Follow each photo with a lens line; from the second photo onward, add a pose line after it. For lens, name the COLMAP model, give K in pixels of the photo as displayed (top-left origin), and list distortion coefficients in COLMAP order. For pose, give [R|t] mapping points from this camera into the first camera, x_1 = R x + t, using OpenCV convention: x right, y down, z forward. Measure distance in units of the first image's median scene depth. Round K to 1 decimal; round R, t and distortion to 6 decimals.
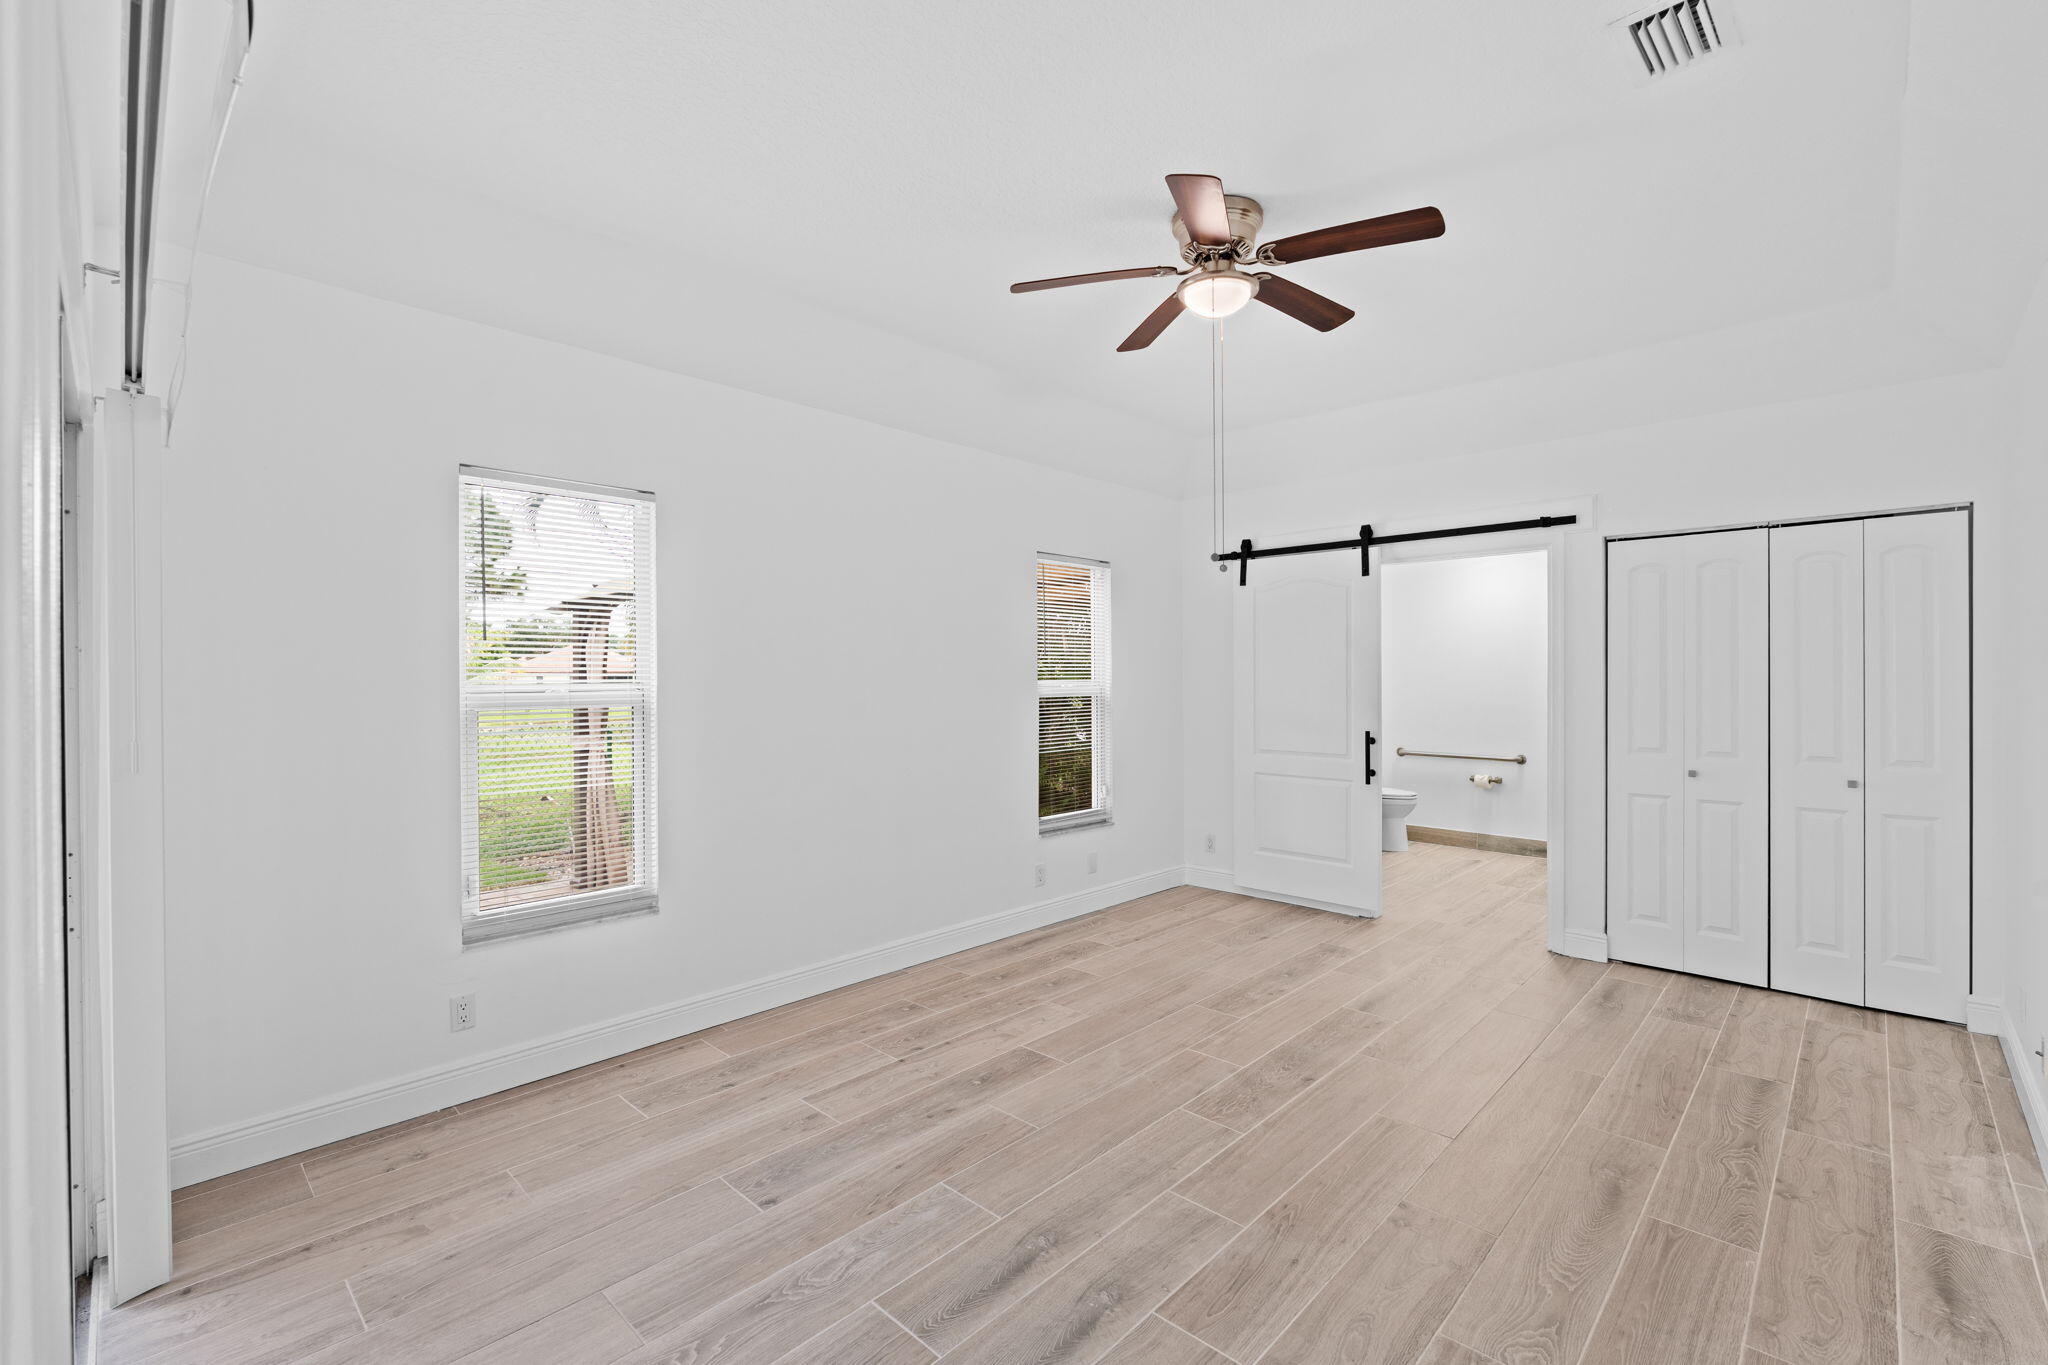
lens RADIAL K [[889.5, 0, 1019.3], [0, 889.5, 684.4], [0, 0, 1]] dist [-0.004910, 0.000558]
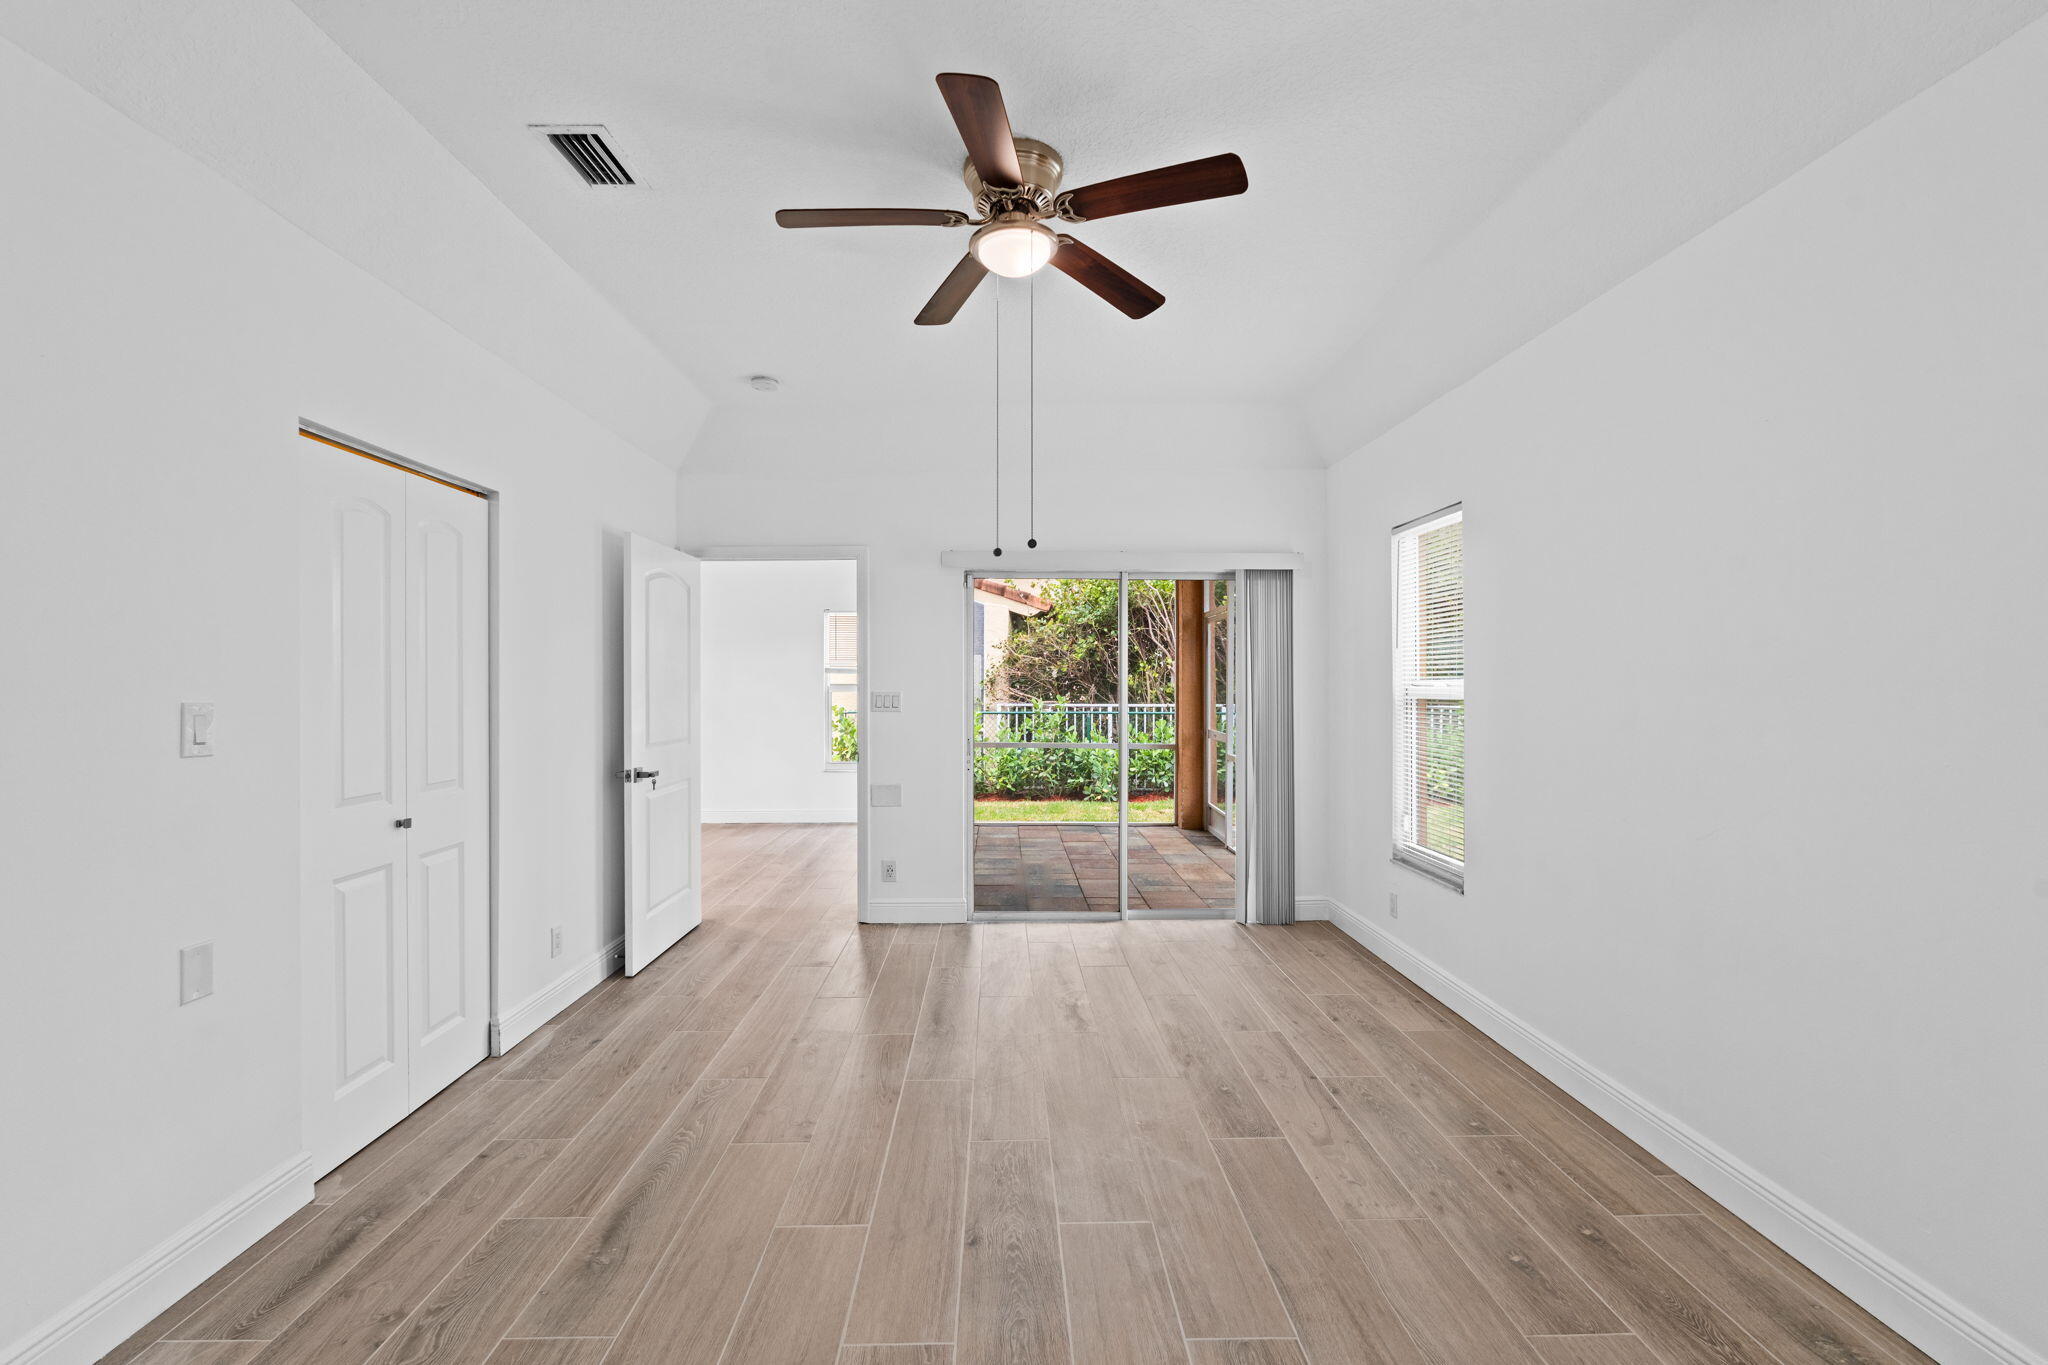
lens RADIAL K [[889.5, 0, 1019.6], [0, 889.5, 678.7], [0, 0, 1]] dist [-0.004910, 0.000558]
pose [[-0.704813, 0.002454, -0.709389, 0.792471], [-0.000718, 0.999991, 0.004172, -0.005681], [0.709393, 0.003450, -0.704805, 1.508214]]
